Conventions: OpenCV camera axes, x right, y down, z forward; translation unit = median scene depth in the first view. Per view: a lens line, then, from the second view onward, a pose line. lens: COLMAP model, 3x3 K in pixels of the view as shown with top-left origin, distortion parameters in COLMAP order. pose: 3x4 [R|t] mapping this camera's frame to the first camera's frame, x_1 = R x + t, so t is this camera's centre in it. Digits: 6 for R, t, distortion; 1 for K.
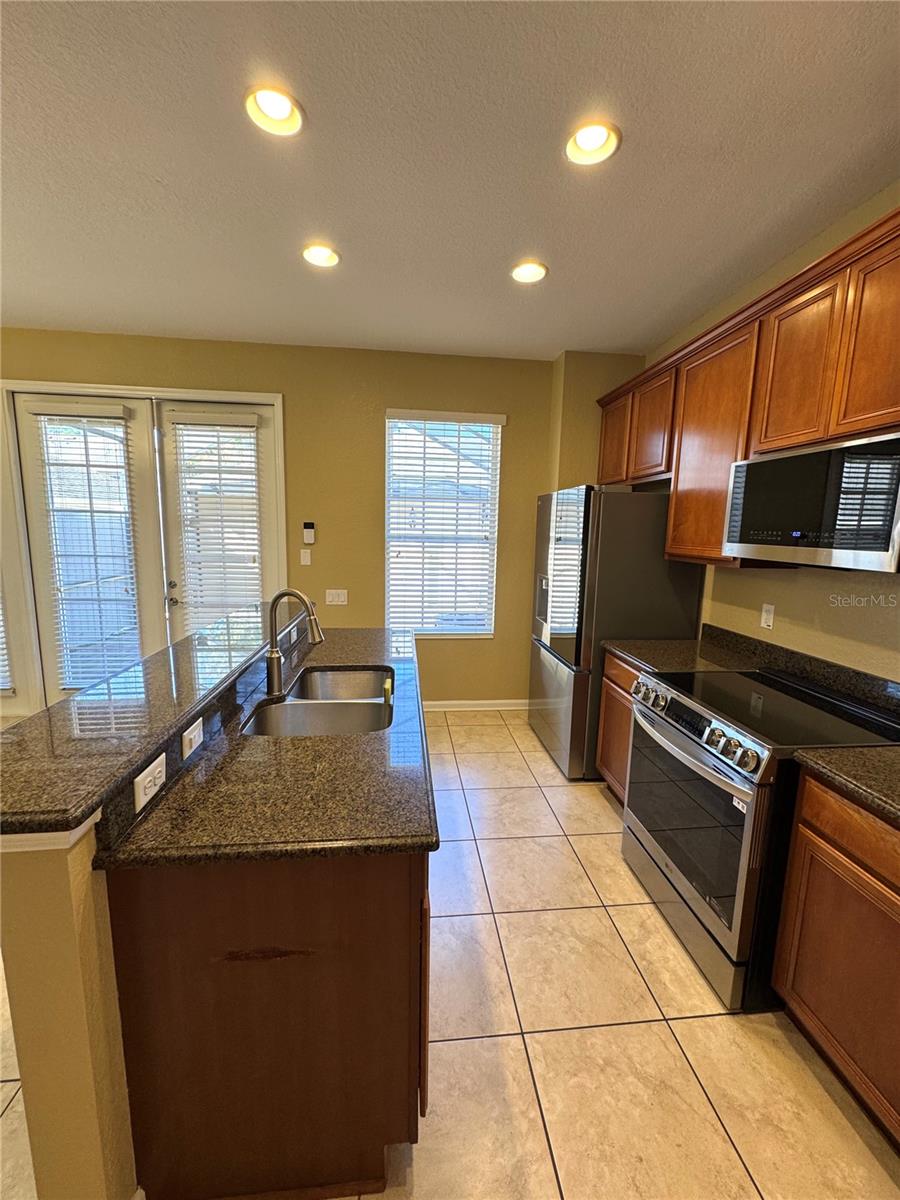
lens RADIAL K [[484.7, 0, 449.5], [0, 484.7, 600.7], [0, 0, 1]] dist [-0.001785, -0.000147]
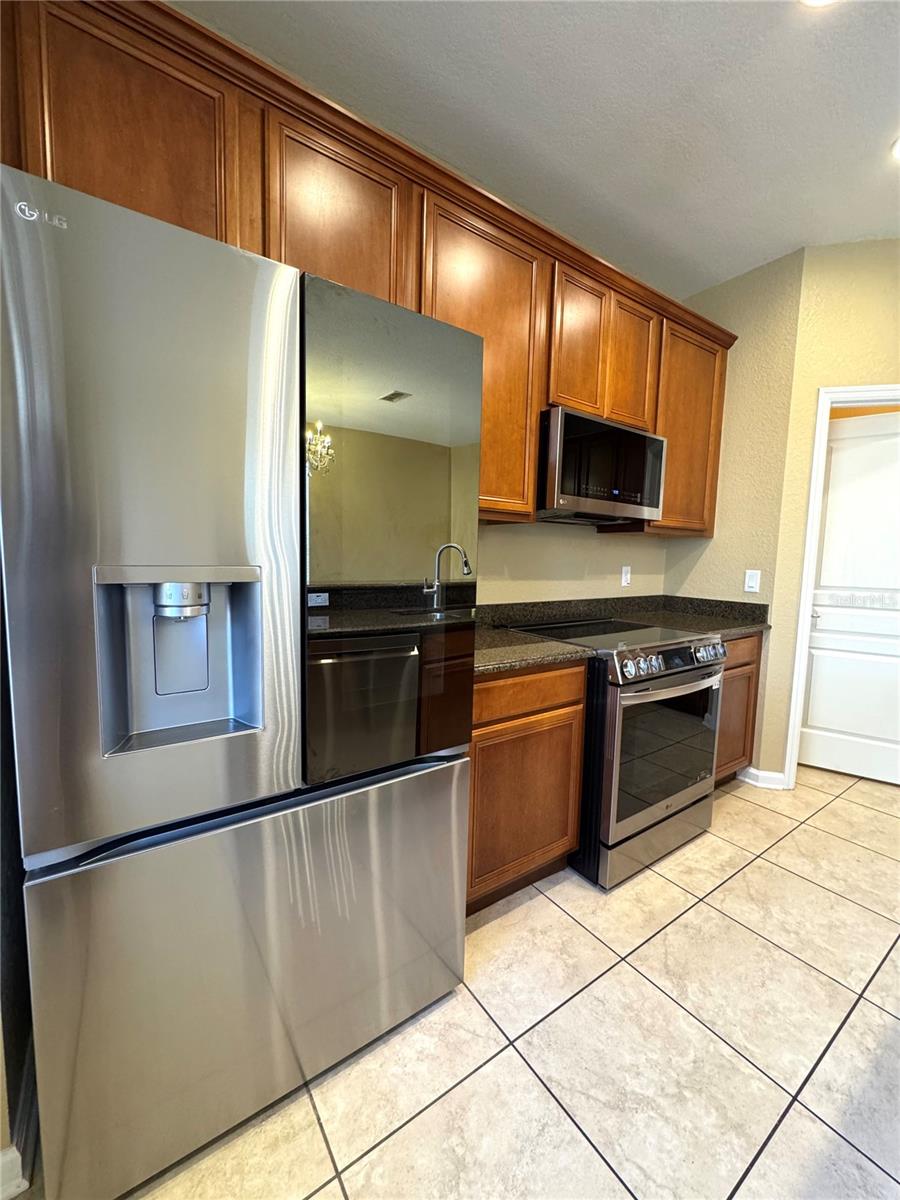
lens RADIAL K [[478.8, 0, 450.2], [0, 478.8, 601.7], [0, 0, 1]] dist [-0.003300, 0.000813]
pose [[-0.486008, -0.121476, 0.865471, -0.105095], [0.091580, 0.977762, 0.188664, -0.079789], [-0.869143, 0.170952, -0.464075, 1.188525]]
